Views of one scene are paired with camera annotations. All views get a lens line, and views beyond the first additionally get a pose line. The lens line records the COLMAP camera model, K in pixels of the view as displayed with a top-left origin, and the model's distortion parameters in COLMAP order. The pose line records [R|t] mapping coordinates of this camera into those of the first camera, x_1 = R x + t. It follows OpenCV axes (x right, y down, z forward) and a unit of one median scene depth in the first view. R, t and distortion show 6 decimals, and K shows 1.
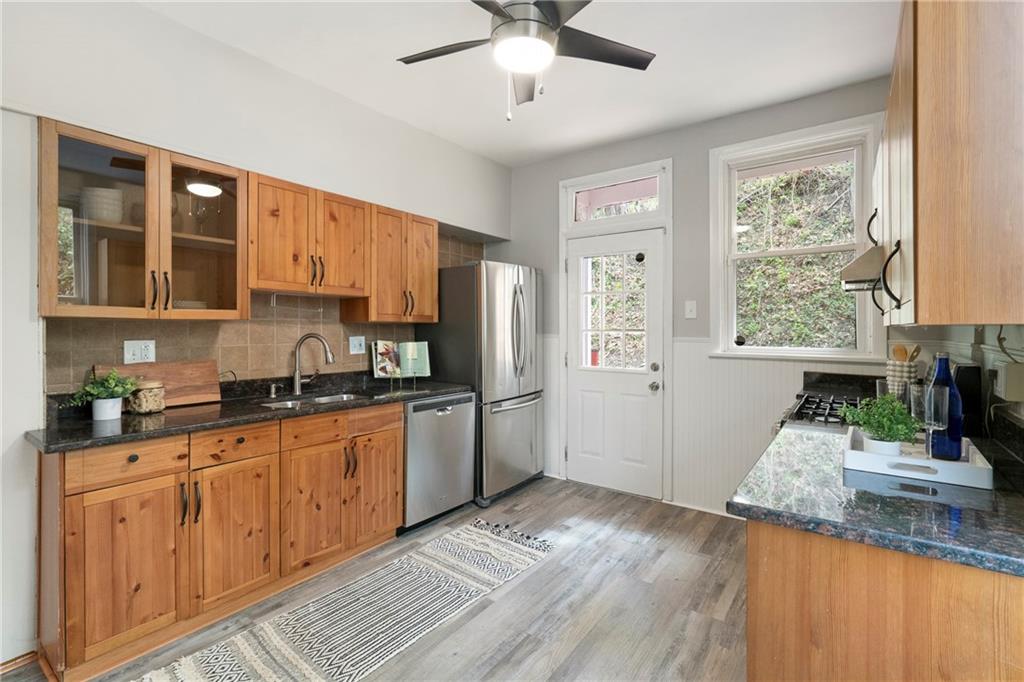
lens RADIAL K [[461.2, 0, 508.6], [0, 461.2, 332.3], [0, 0, 1]] dist [-0.014745, 0.000459]
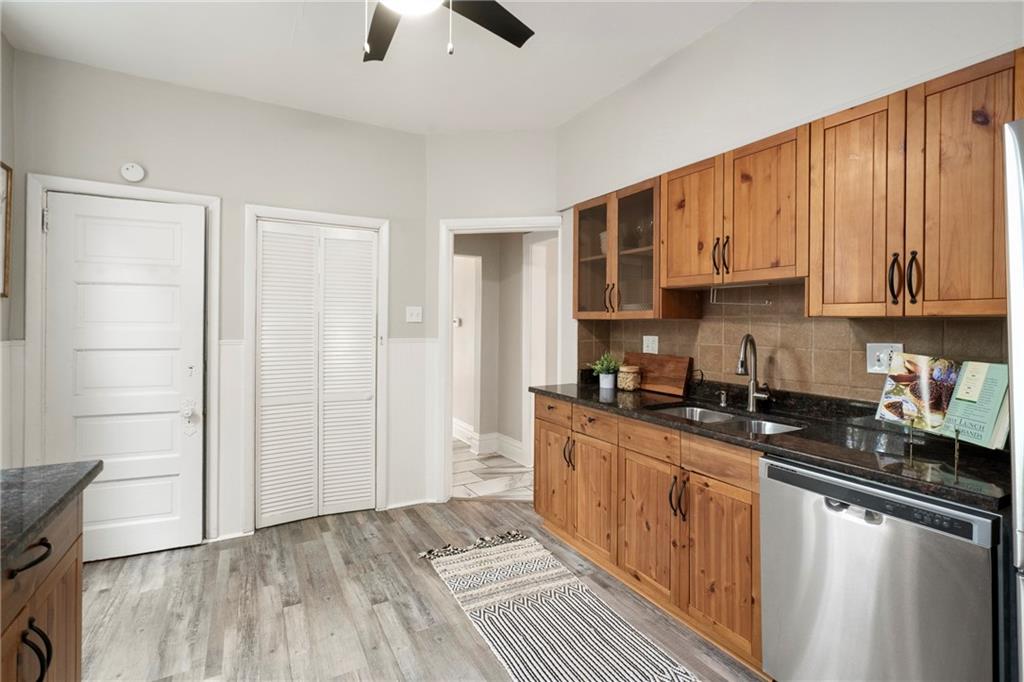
lens RADIAL K [[461.2, 0, 498.4], [0, 461.2, 317.9], [0, 0, 1]] dist [-0.014745, 0.000459]
pose [[-0.423312, -0.013200, -0.905888, 0.466802], [-0.011993, 0.999888, -0.008965, -0.013338], [0.905905, 0.007069, -0.423423, 0.983806]]
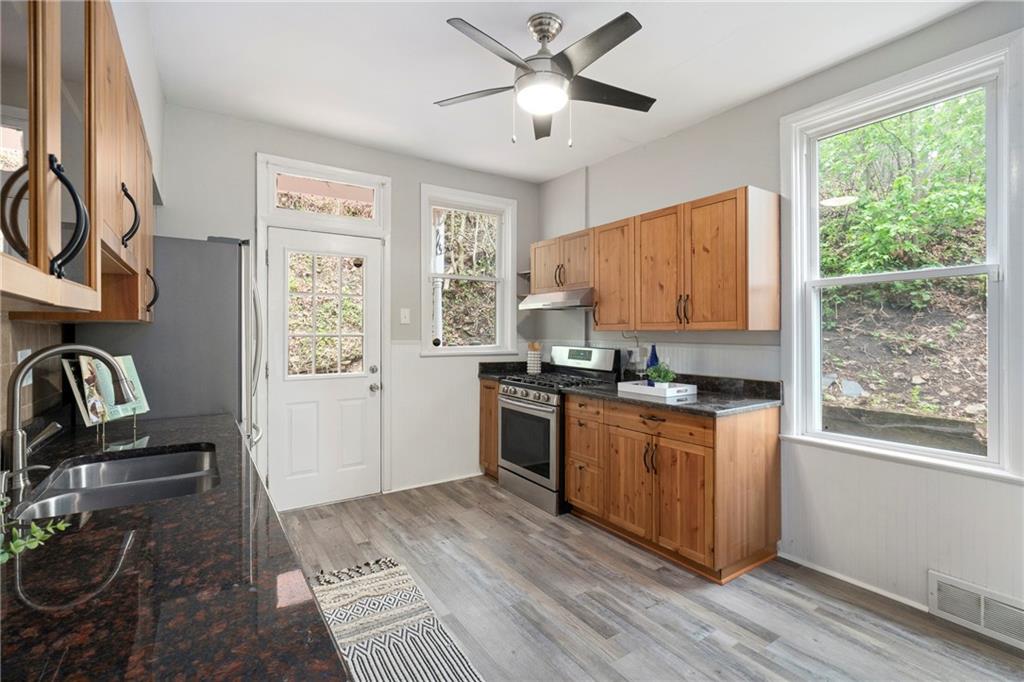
lens RADIAL K [[461.2, 0, 507.1], [0, 461.2, 338.7], [0, 0, 1]] dist [-0.014745, 0.000459]
pose [[0.348304, -0.012983, 0.937292, -0.725317], [0.009750, 0.999900, 0.010227, -0.002836], [-0.937331, 0.005576, 0.348396, 0.445101]]
